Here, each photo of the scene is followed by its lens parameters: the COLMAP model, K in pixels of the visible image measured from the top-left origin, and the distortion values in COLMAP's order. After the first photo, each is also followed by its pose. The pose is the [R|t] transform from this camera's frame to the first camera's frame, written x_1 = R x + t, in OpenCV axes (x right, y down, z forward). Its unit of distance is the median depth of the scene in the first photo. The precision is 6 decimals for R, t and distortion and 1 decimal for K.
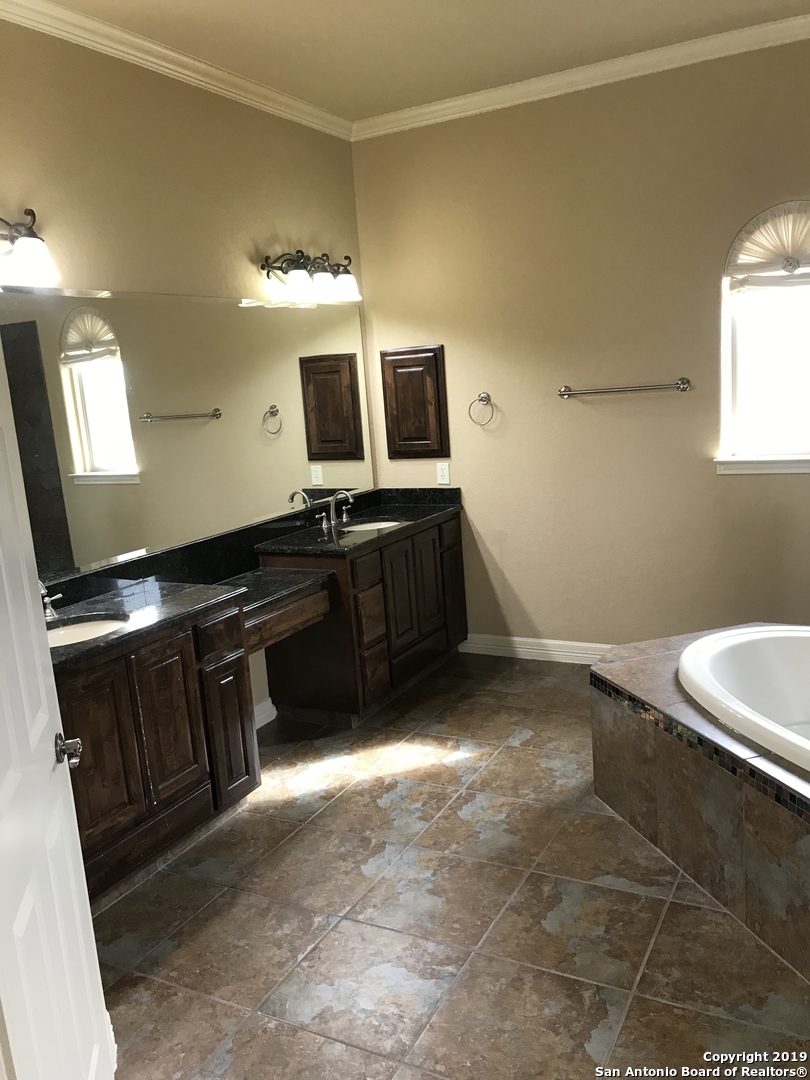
lens RADIAL K [[887.4, 0, 404.1], [0, 887.4, 545.0], [0, 0, 1]] dist [0.015356, -0.008660]
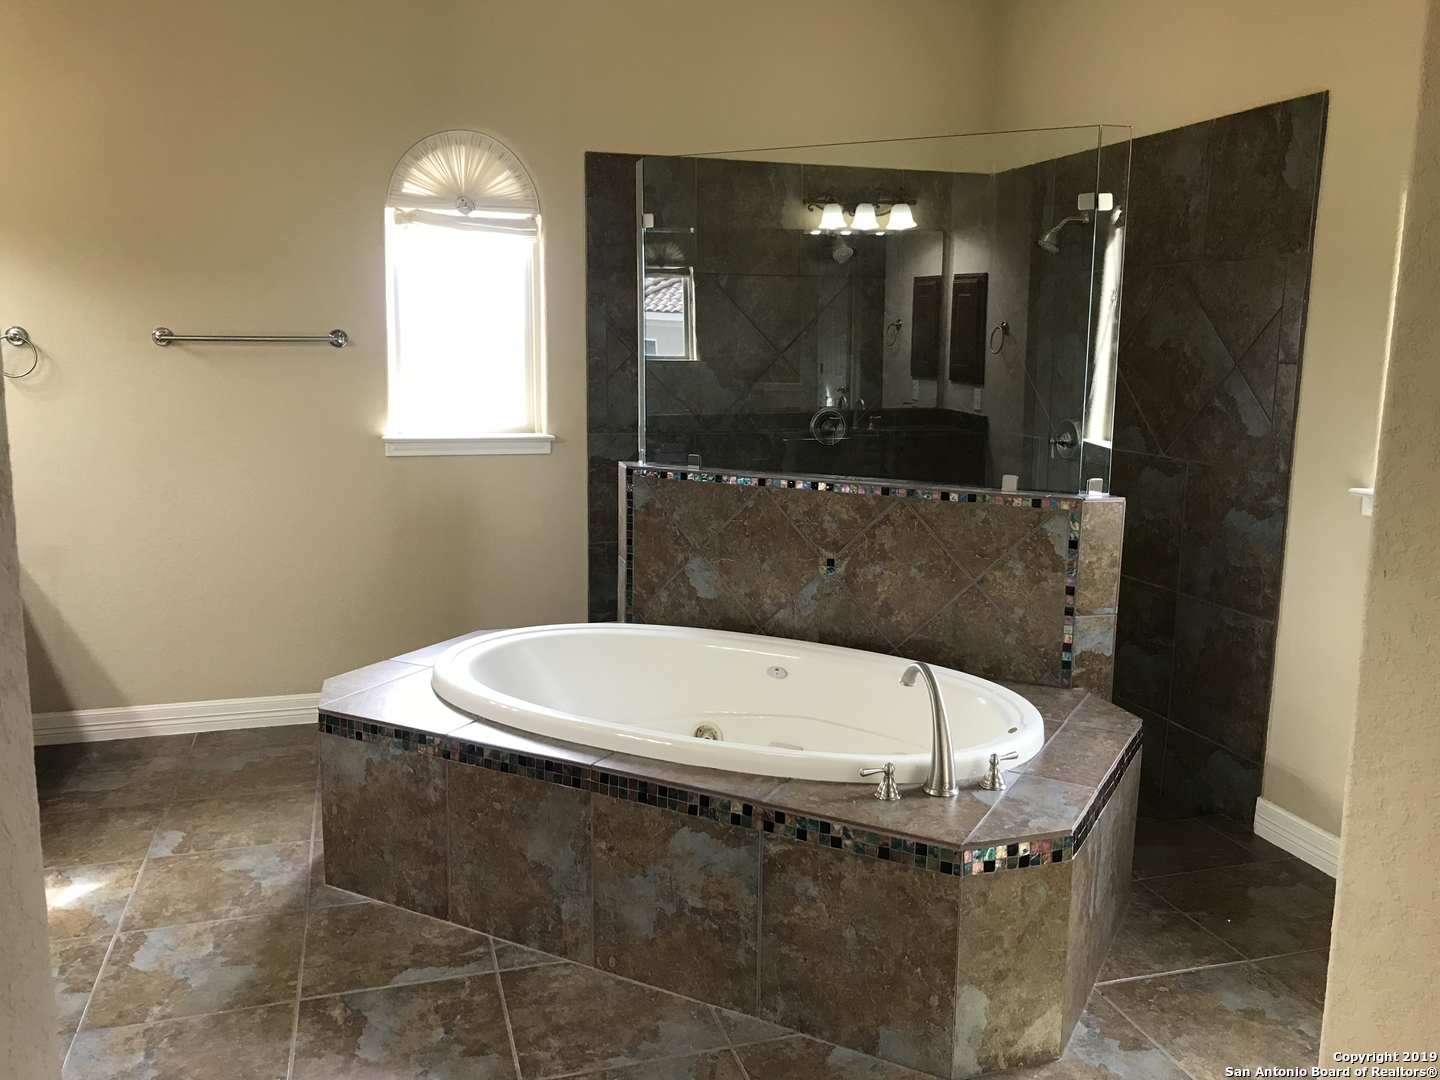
lens RADIAL K [[1183.2, 0, 728.2], [0, 1183.2, 534.9], [0, 0, 1]] dist [0.015356, -0.008660]
pose [[0.700721, -0.033352, 0.712656, -0.249086], [0.068937, 0.997398, -0.021104, 0.043649], [-0.710097, 0.063916, 0.701196, 0.083595]]
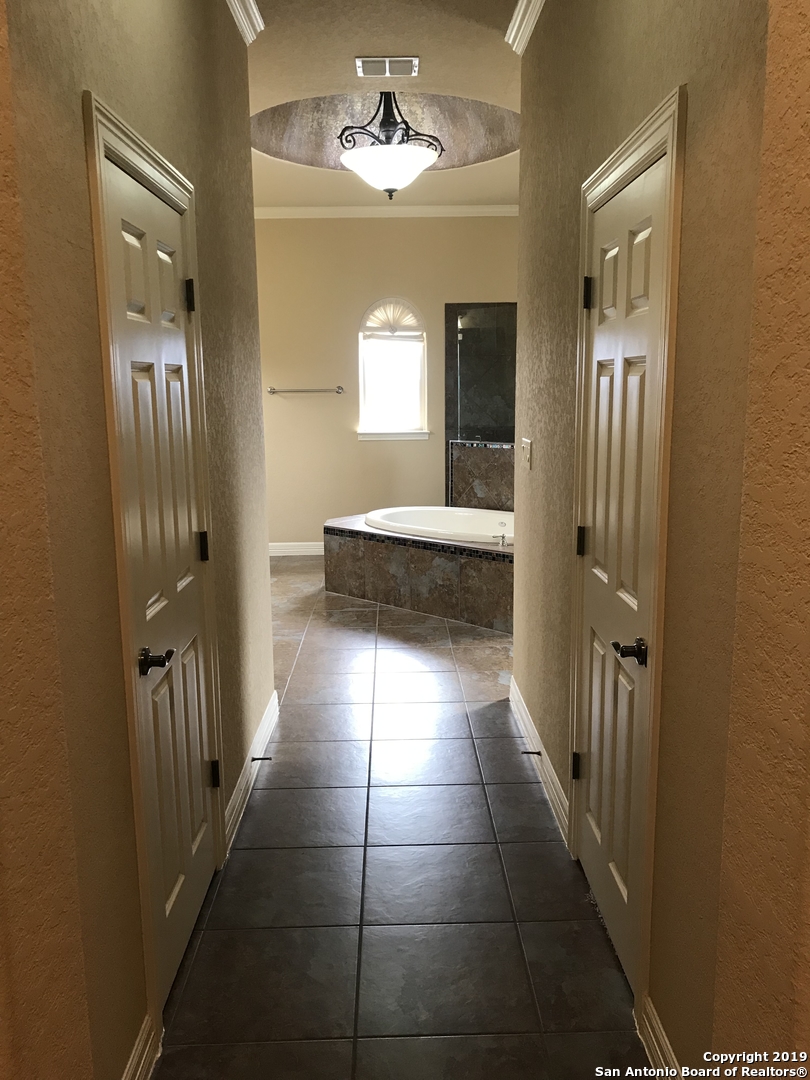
lens RADIAL K [[887.4, 0, 420.6], [0, 887.4, 577.7], [0, 0, 1]] dist [0.015356, -0.008660]
pose [[0.862533, -0.040945, 0.504341, -0.638223], [0.039625, 0.999125, 0.013347, 0.248621], [-0.504447, 0.008472, 0.863401, -0.863487]]
